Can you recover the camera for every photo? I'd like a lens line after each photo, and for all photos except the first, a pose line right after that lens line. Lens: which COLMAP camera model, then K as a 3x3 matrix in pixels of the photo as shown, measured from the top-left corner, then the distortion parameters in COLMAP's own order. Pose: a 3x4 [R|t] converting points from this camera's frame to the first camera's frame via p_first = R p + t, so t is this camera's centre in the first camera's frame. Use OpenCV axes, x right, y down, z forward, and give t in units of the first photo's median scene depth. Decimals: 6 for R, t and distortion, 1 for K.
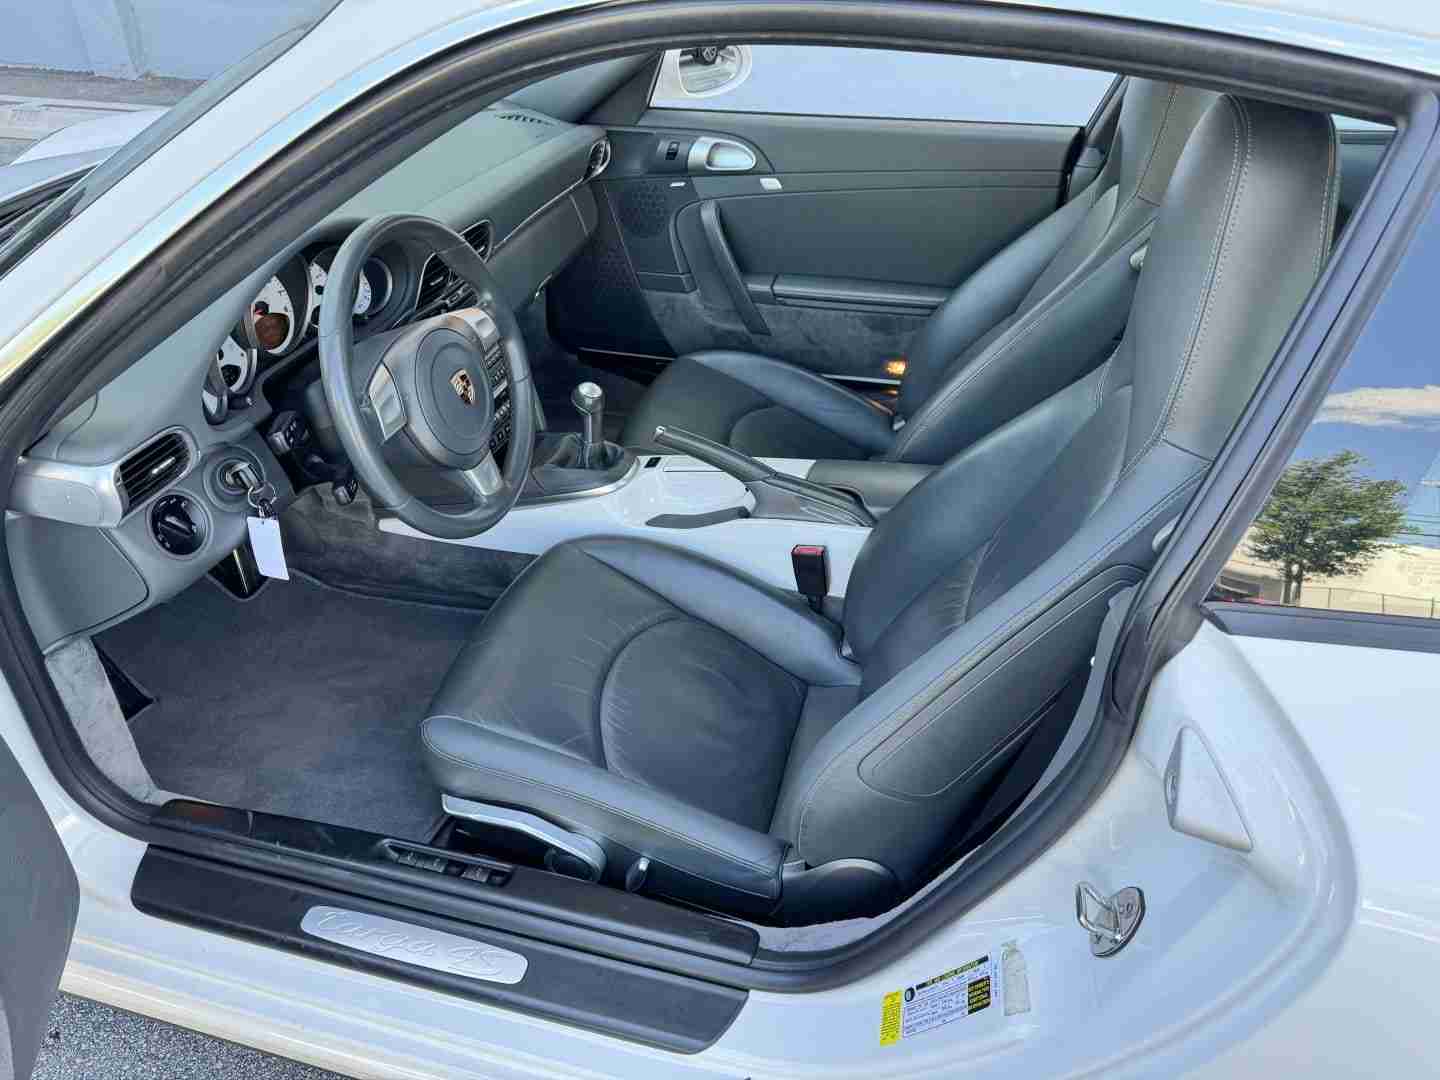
lens RADIAL K [[1025.2, 0, 712.0], [0, 1025.2, 546.2], [0, 0, 1]] dist [0.055672, -0.064449]
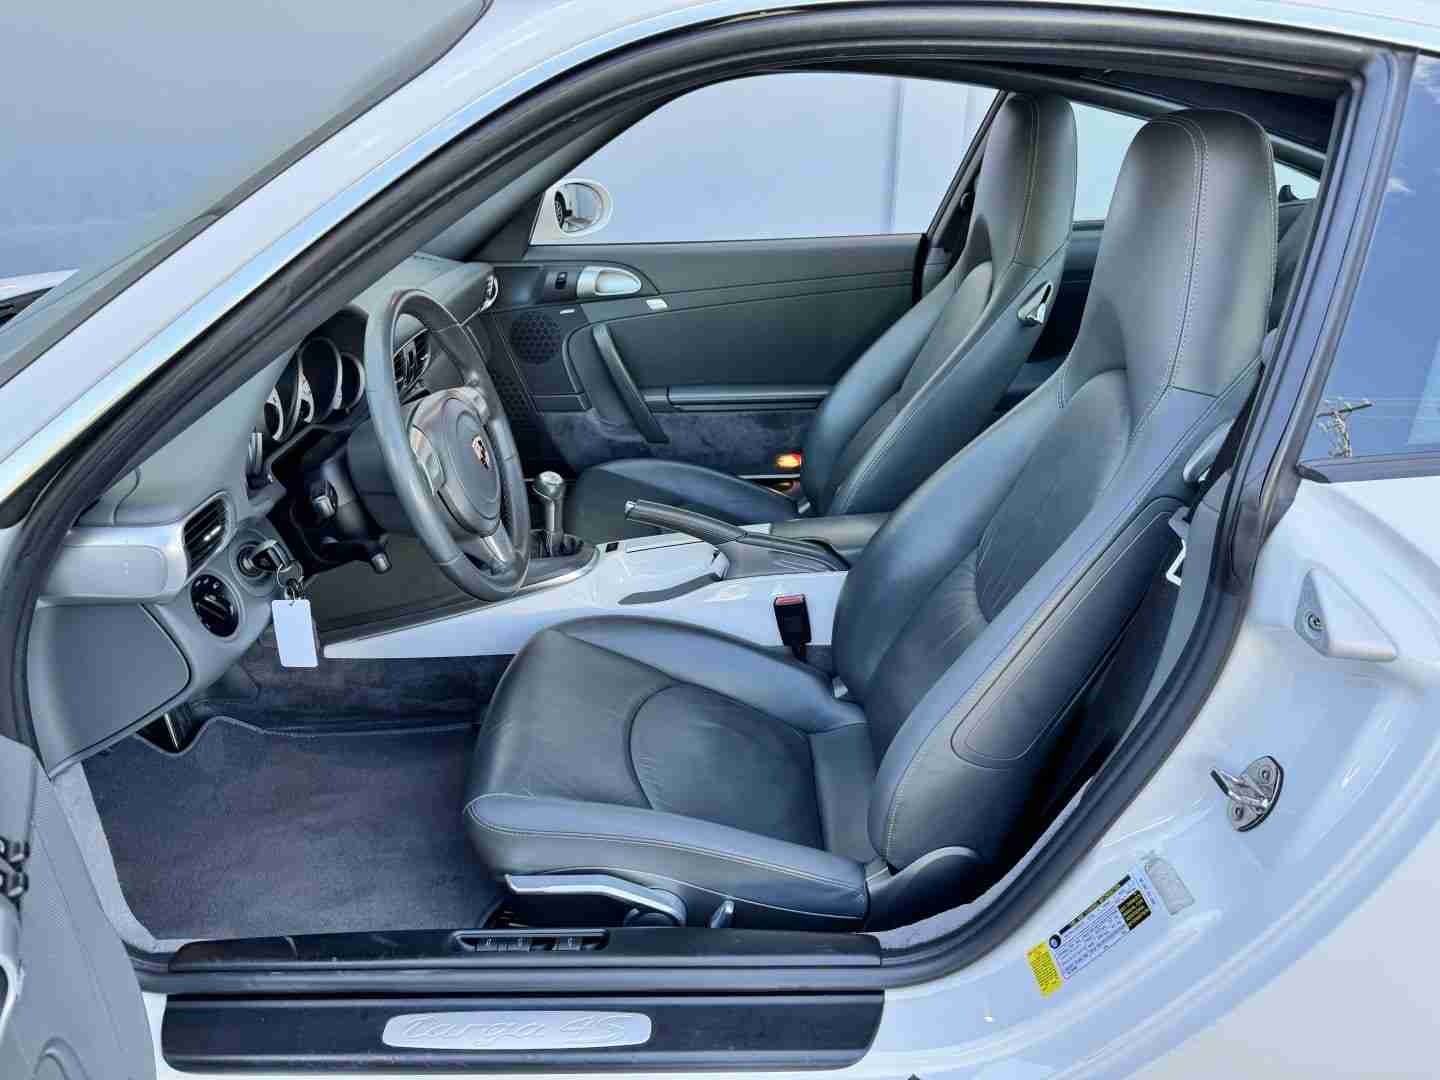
lens RADIAL K [[1025.2, 0, 695.9], [0, 1025.2, 560.6], [0, 0, 1]] dist [0.055672, -0.064449]
pose [[0.966213, -0.115417, 0.230459, -0.280330], [0.155348, 0.974255, -0.163383, 0.144383], [-0.205669, 0.193664, 0.959268, 0.013325]]
